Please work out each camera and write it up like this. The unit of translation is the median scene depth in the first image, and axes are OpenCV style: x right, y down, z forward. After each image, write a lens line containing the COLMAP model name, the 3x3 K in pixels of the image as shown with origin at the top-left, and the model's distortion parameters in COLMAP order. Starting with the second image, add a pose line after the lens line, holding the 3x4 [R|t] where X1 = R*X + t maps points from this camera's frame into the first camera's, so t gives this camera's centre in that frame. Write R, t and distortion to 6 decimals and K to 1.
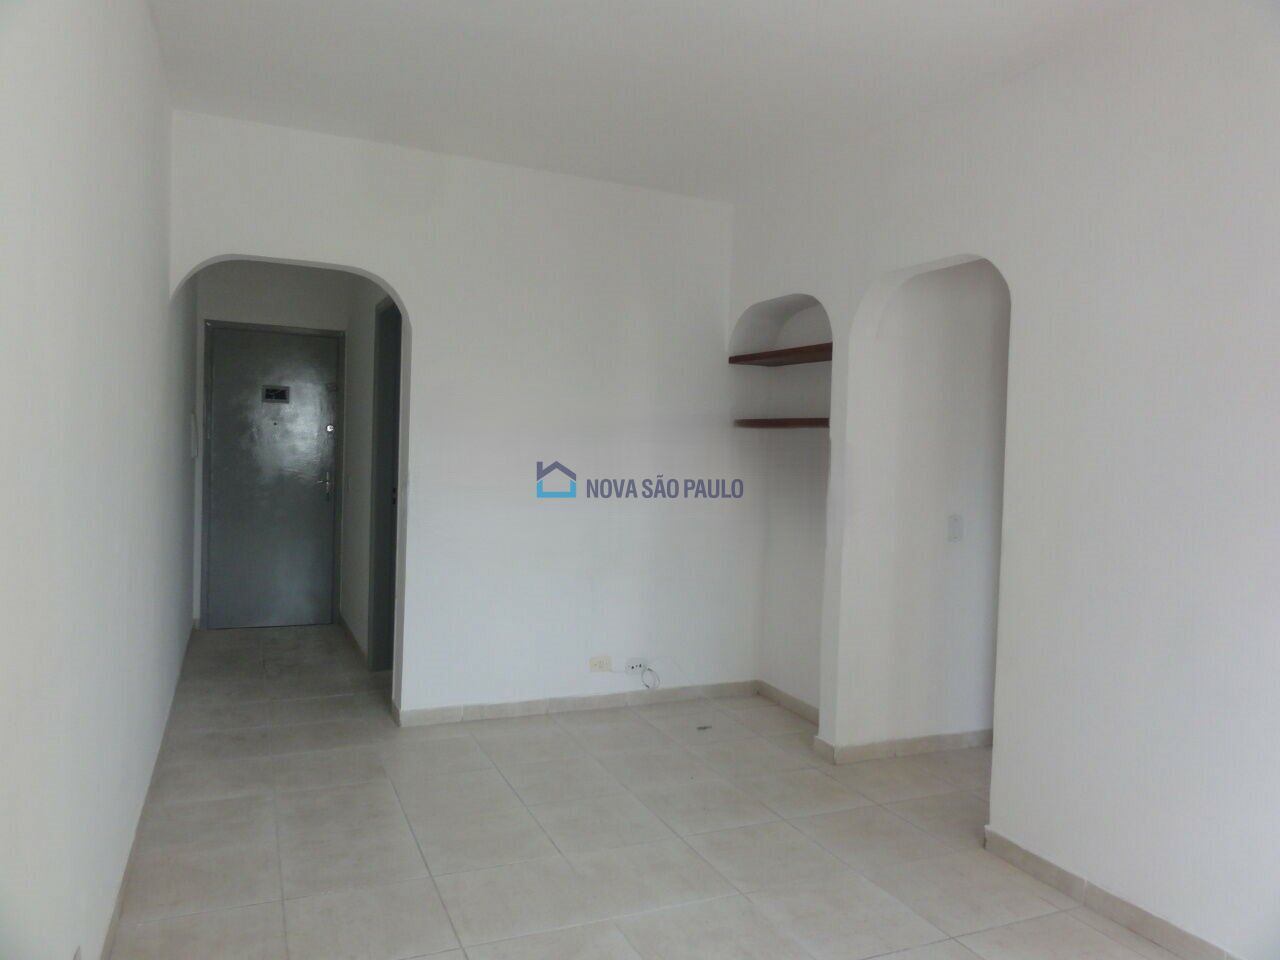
lens RADIAL K [[907.4, 0, 643.0], [0, 907.4, 474.7], [0, 0, 1]] dist [-0.002725, 0.006181]
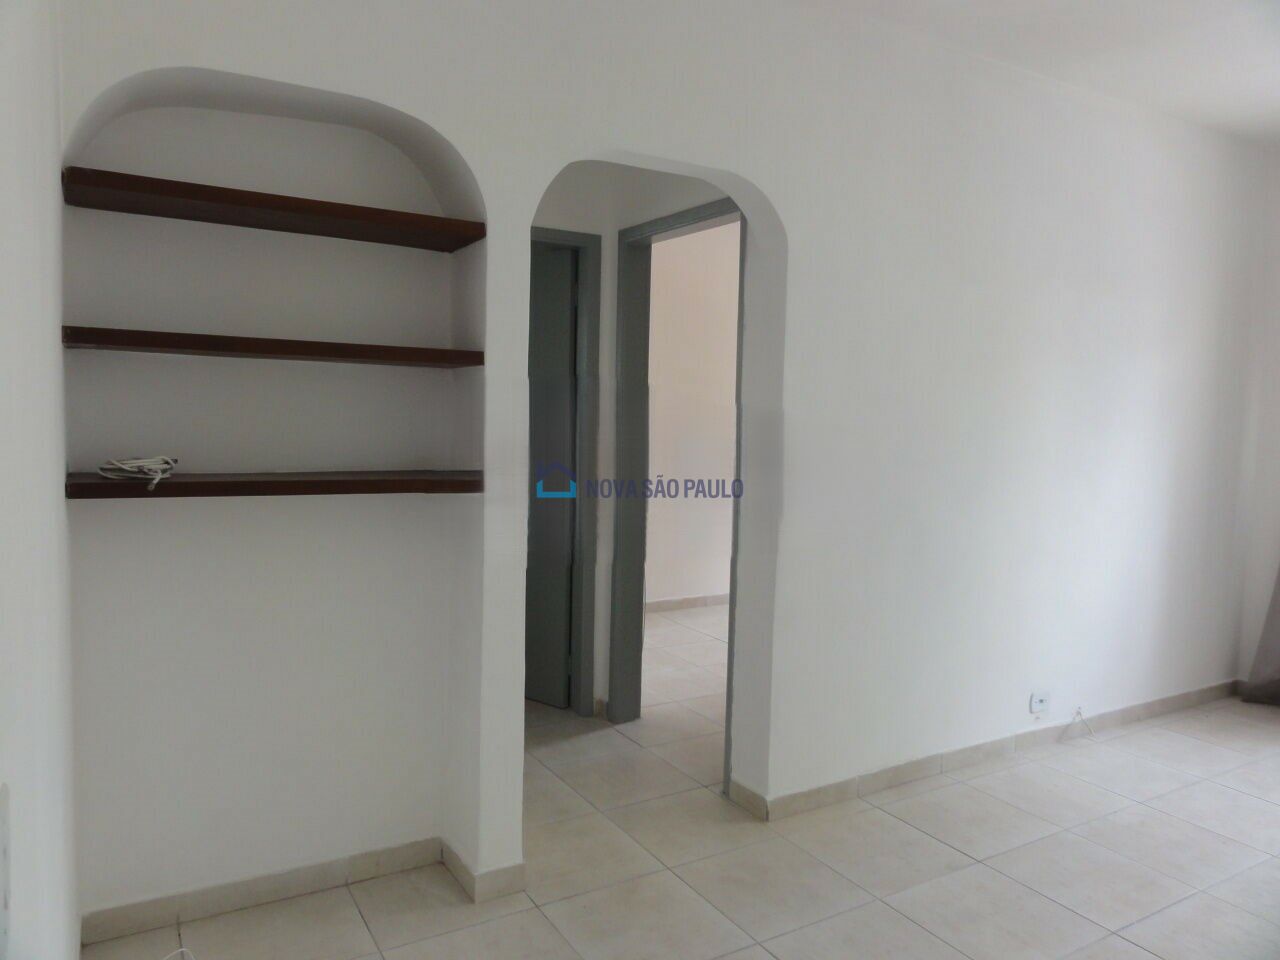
lens RADIAL K [[907.4, 0, 626.7], [0, 907.4, 482.8], [0, 0, 1]] dist [-0.002725, 0.006181]
pose [[-0.117125, -0.119045, 0.985956, -0.370867], [0.004059, 0.992724, 0.120344, -0.045470], [-0.993109, 0.018098, -0.115790, 0.900361]]
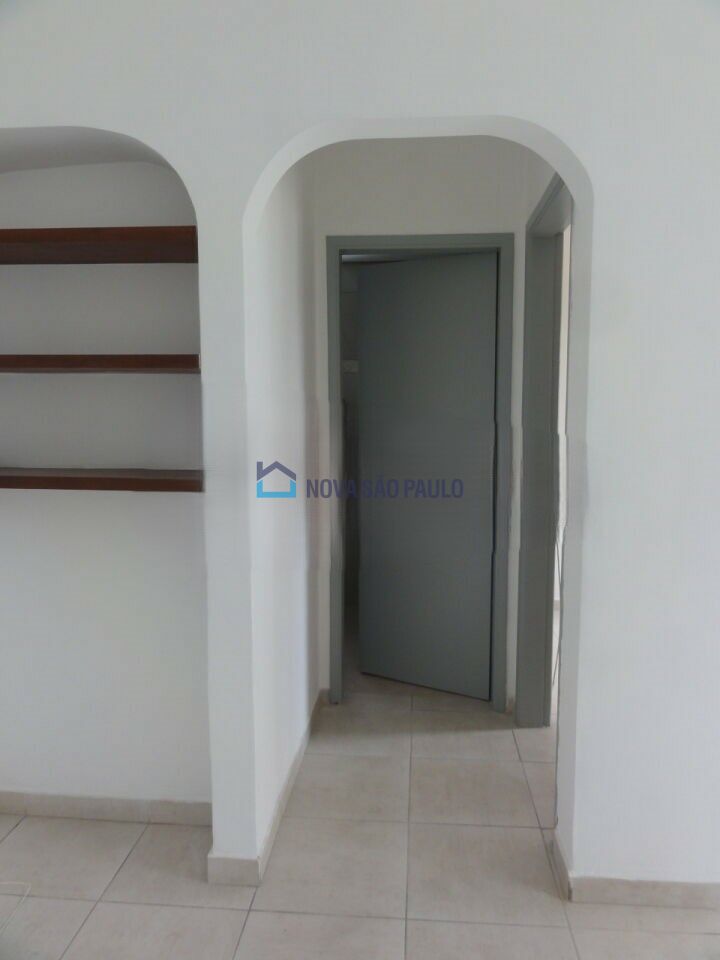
lens RADIAL K [[680.6, 0, 377.6], [0, 680.6, 477.7], [0, 0, 1]] dist [-0.002725, 0.006181]
pose [[0.471697, -0.125182, 0.872830, -0.131833], [0.043428, 0.991968, 0.118799, -0.028183], [-0.880691, -0.018132, 0.473345, 0.625321]]
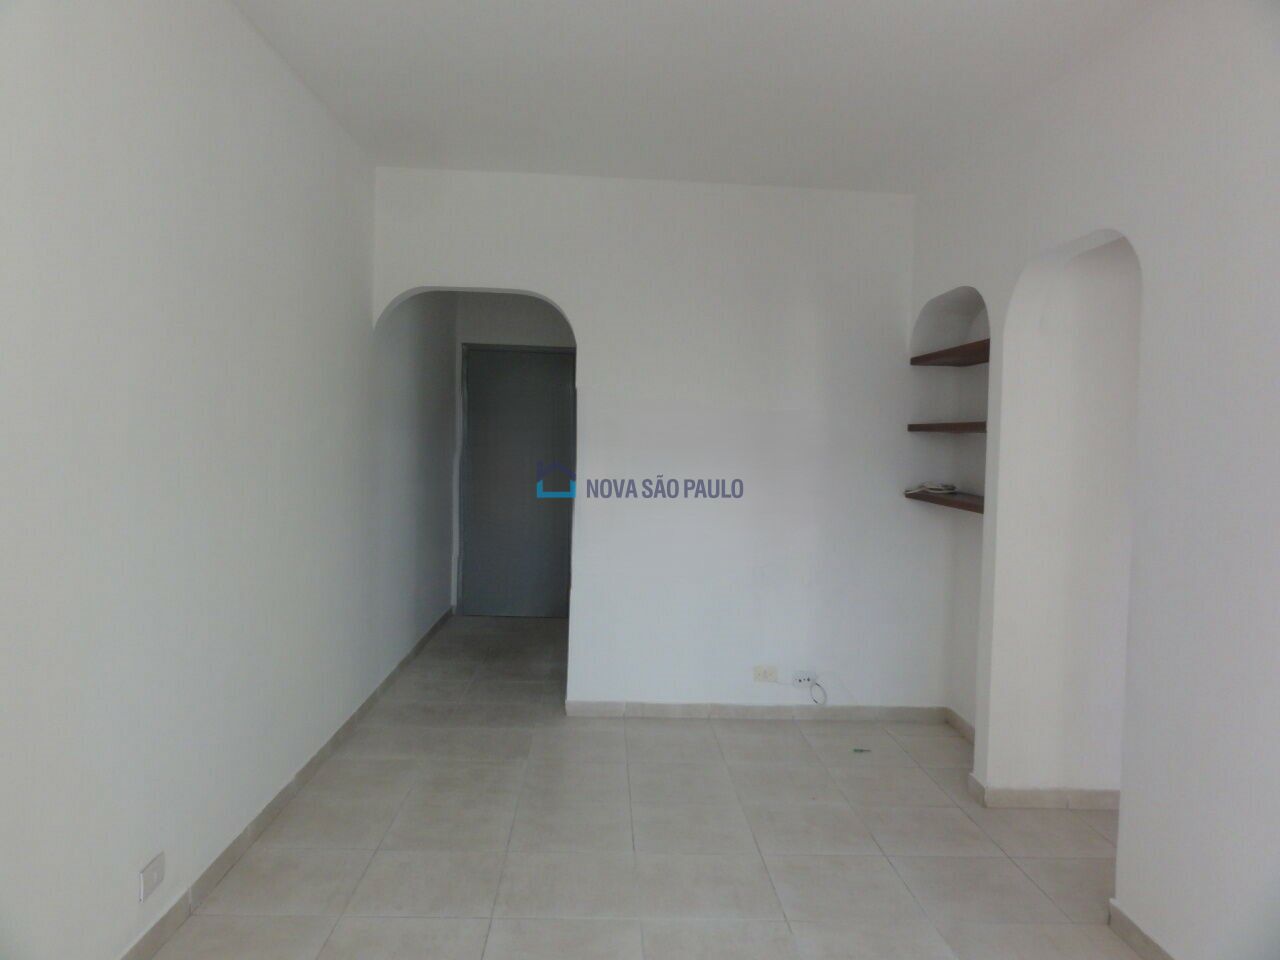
lens RADIAL K [[907.4, 0, 631.3], [0, 907.4, 479.2], [0, 0, 1]] dist [-0.002725, 0.006181]
pose [[0.929336, 0.008668, -0.369133, 0.194013], [-0.009405, 0.999956, -0.000198, -0.002375], [0.369115, 0.003656, 0.929377, 0.028919]]
